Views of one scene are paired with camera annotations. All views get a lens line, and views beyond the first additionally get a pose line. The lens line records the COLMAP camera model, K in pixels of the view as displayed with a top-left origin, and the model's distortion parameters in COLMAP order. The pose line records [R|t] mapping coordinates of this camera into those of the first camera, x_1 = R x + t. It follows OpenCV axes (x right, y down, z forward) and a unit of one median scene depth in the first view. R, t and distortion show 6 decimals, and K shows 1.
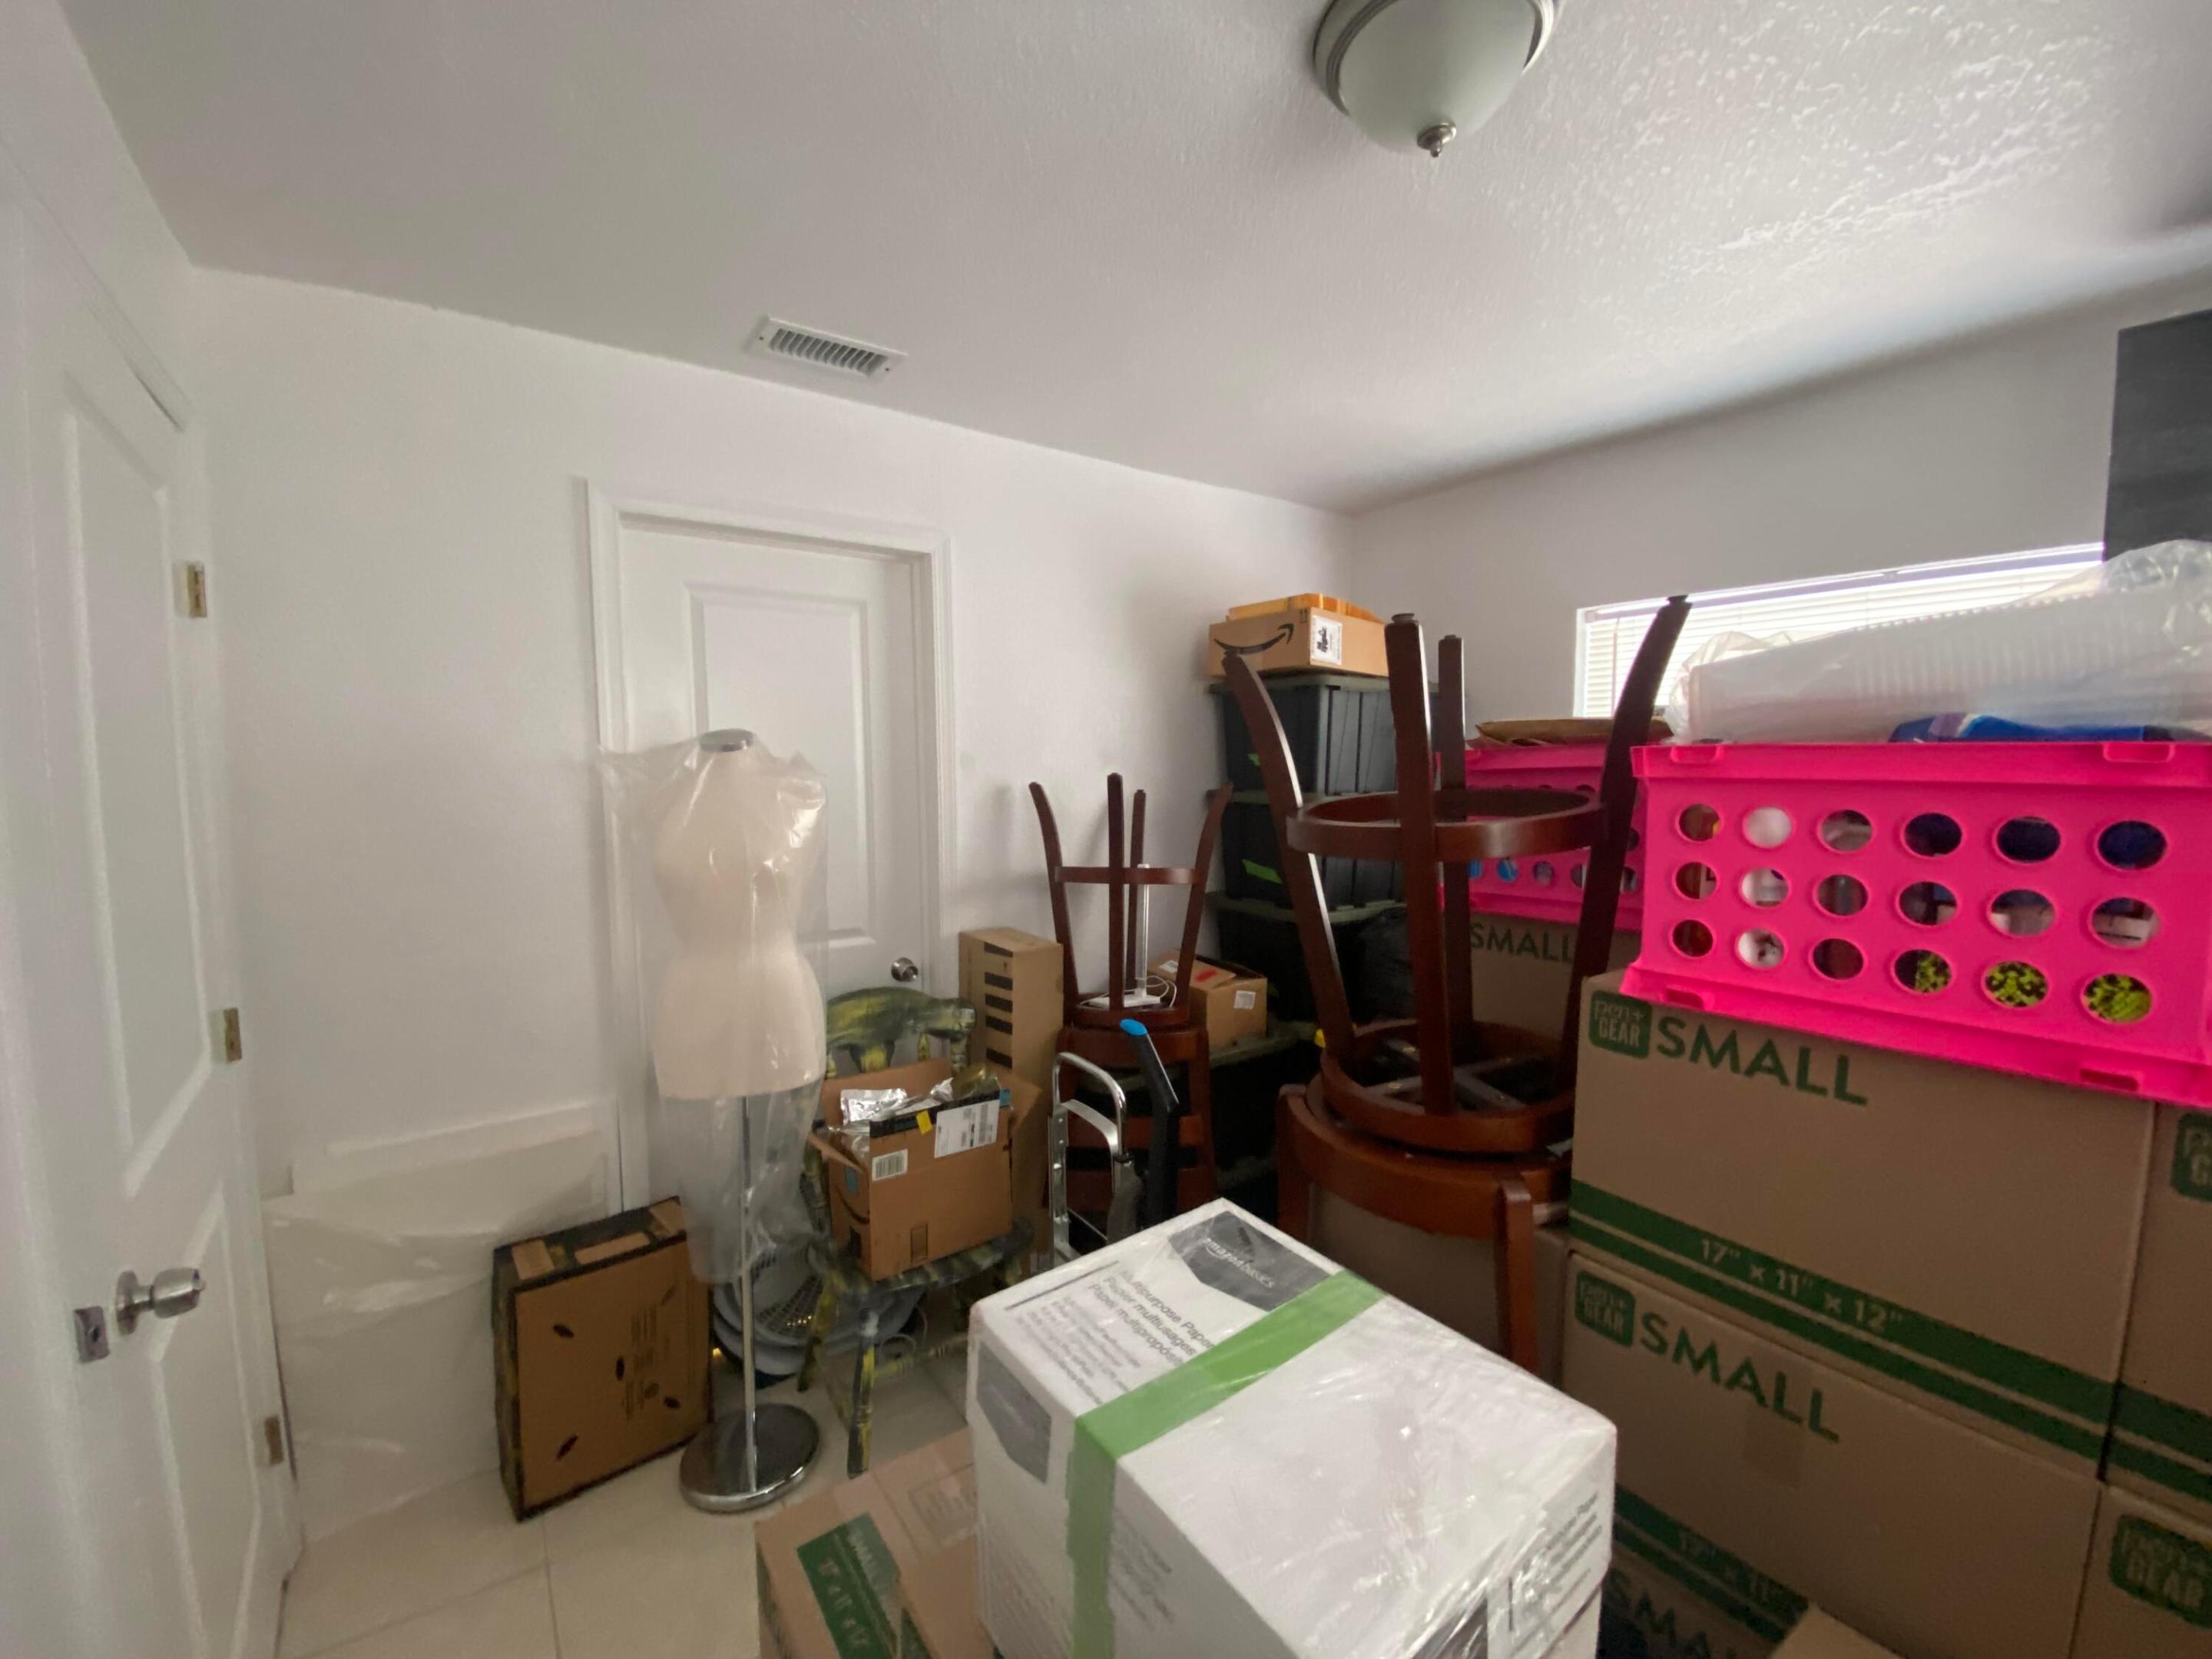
lens RADIAL K [[894.8, 0, 1115.3], [0, 894.8, 827.8], [0, 0, 1]] dist [0.002704, -0.002238]
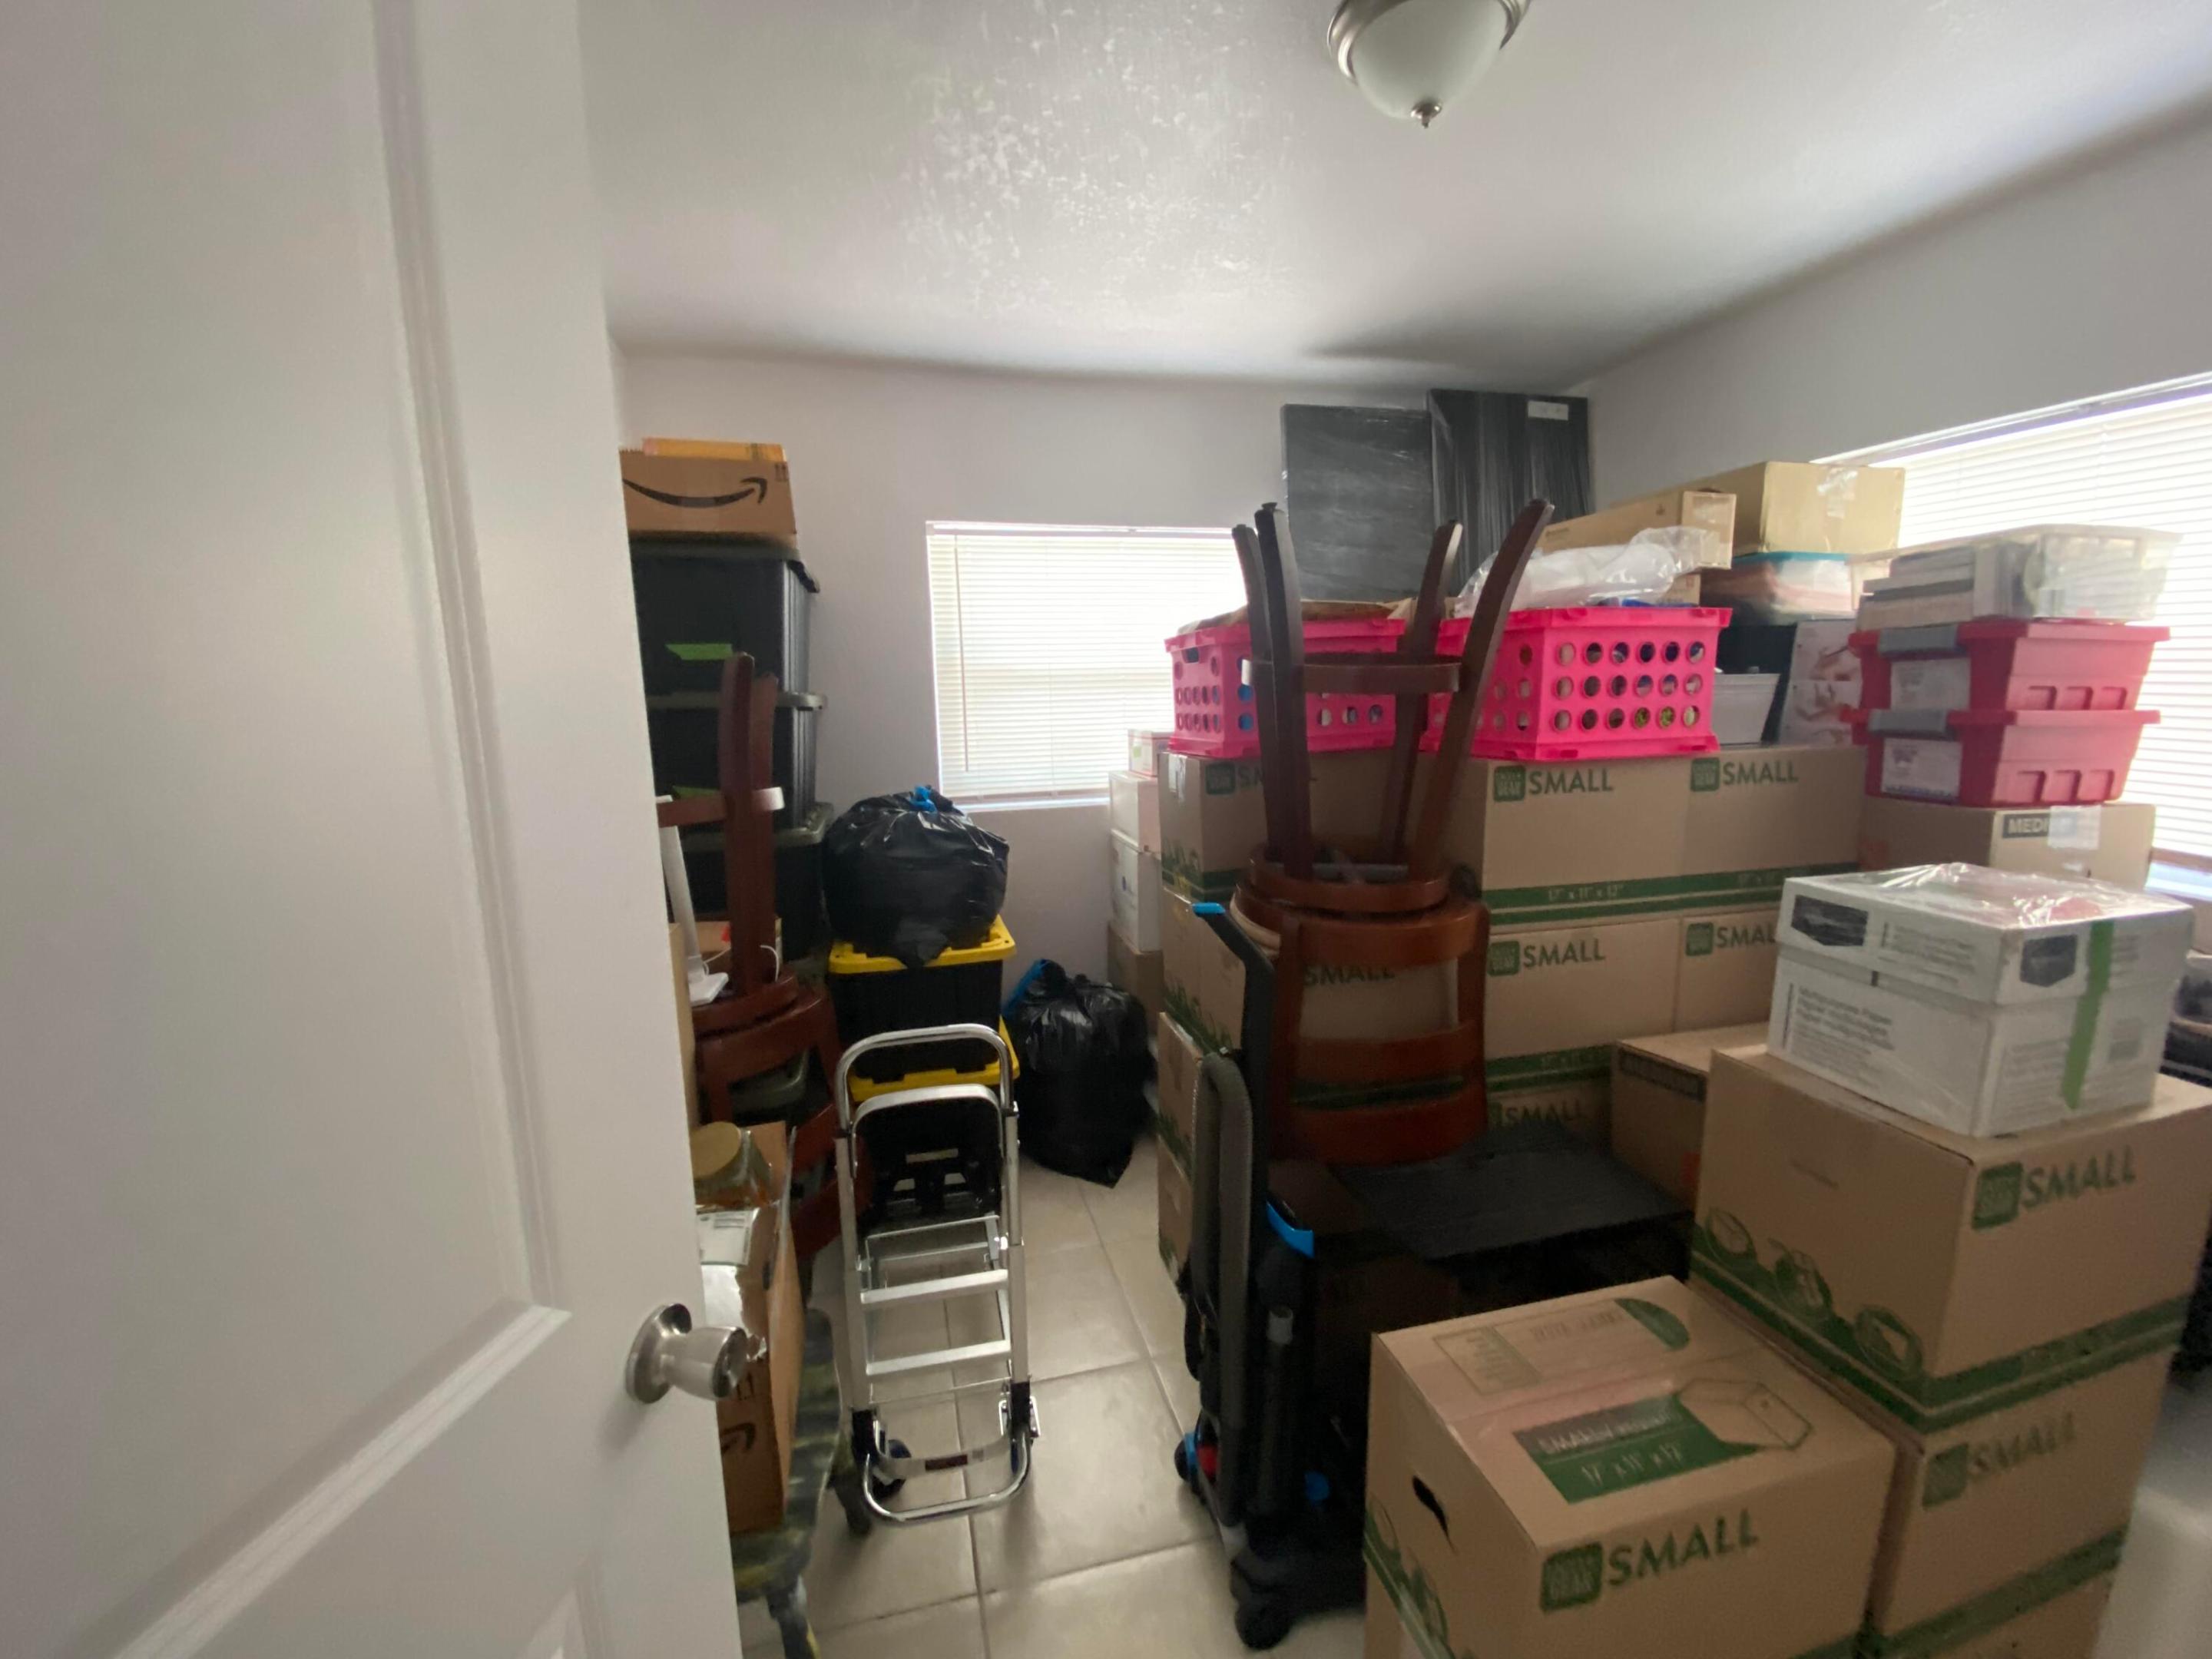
lens RADIAL K [[894.8, 0, 1097.6], [0, 894.8, 826.6], [0, 0, 1]] dist [0.002704, -0.002238]
pose [[0.371667, -0.154554, 0.915411, -0.563672], [0.093213, 0.987275, 0.128842, 0.007530], [-0.923675, 0.037442, 0.381343, 0.498579]]
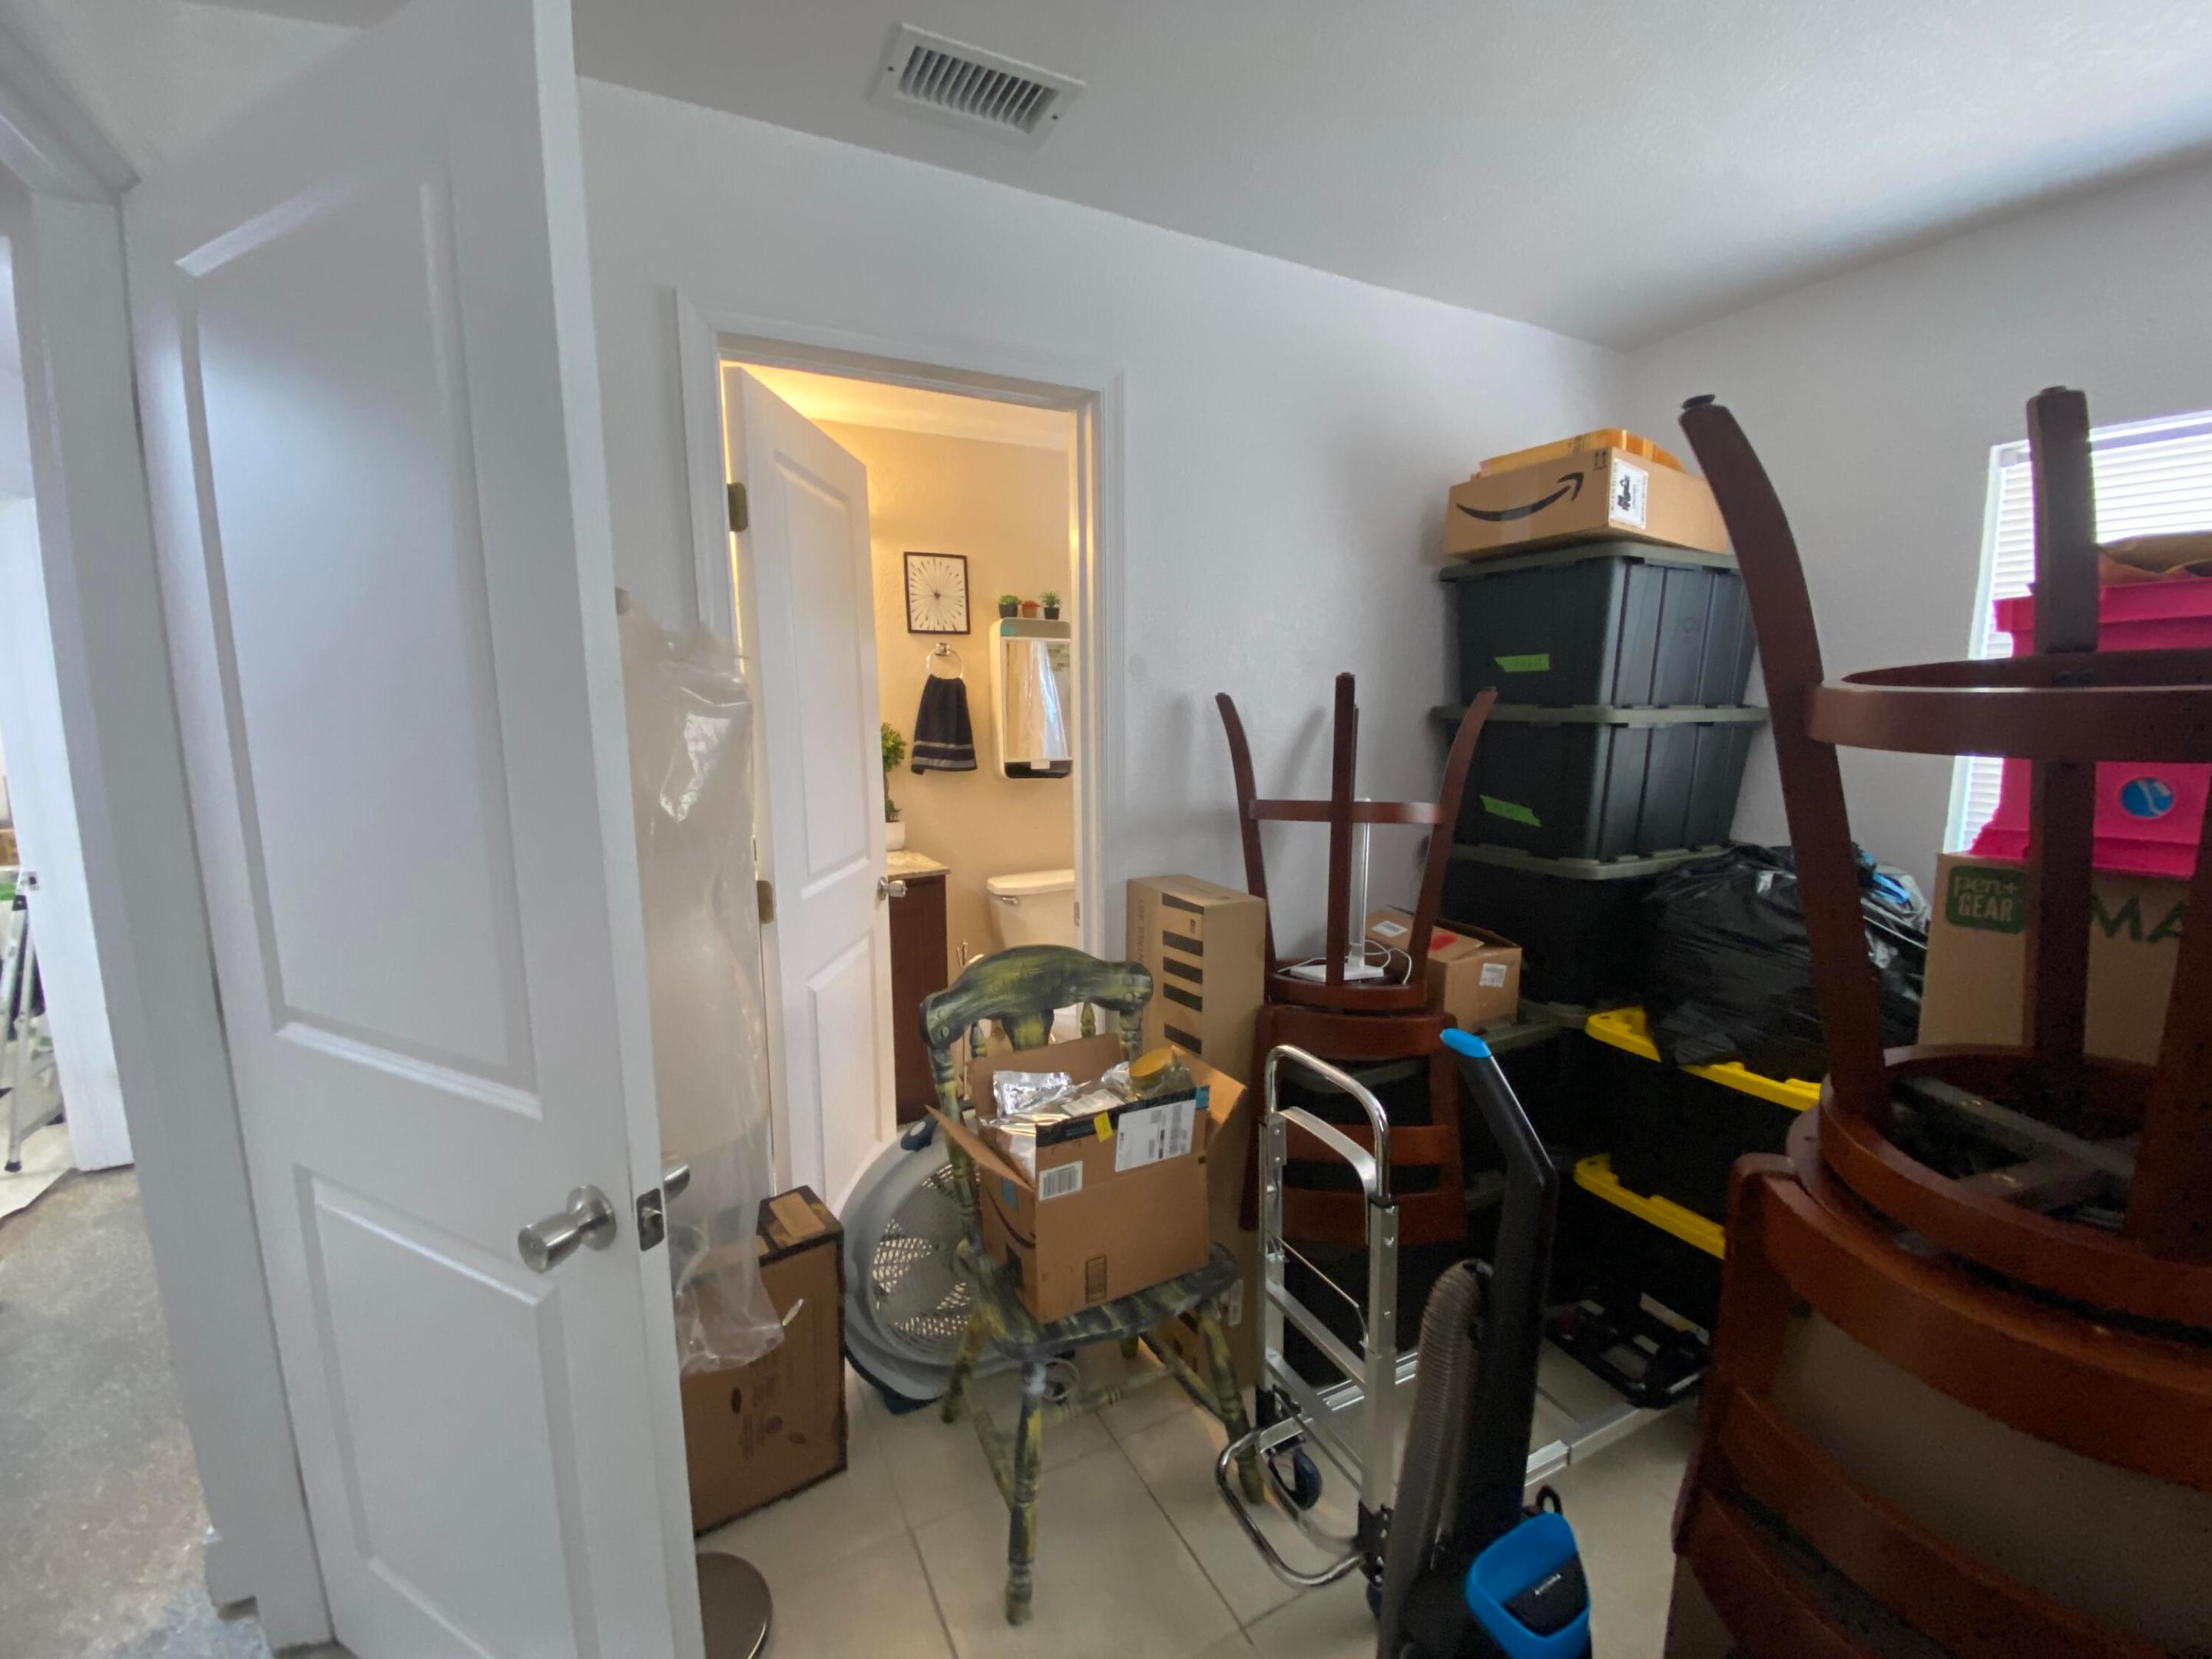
lens RADIAL K [[894.8, 0, 1095.0], [0, 894.8, 832.2], [0, 0, 1]] dist [0.002704, -0.002238]
pose [[0.989453, 0.016431, -0.143920, -0.102980], [-0.006889, 0.997759, 0.066549, 0.024458], [0.144691, -0.064856, 0.987349, 0.233923]]
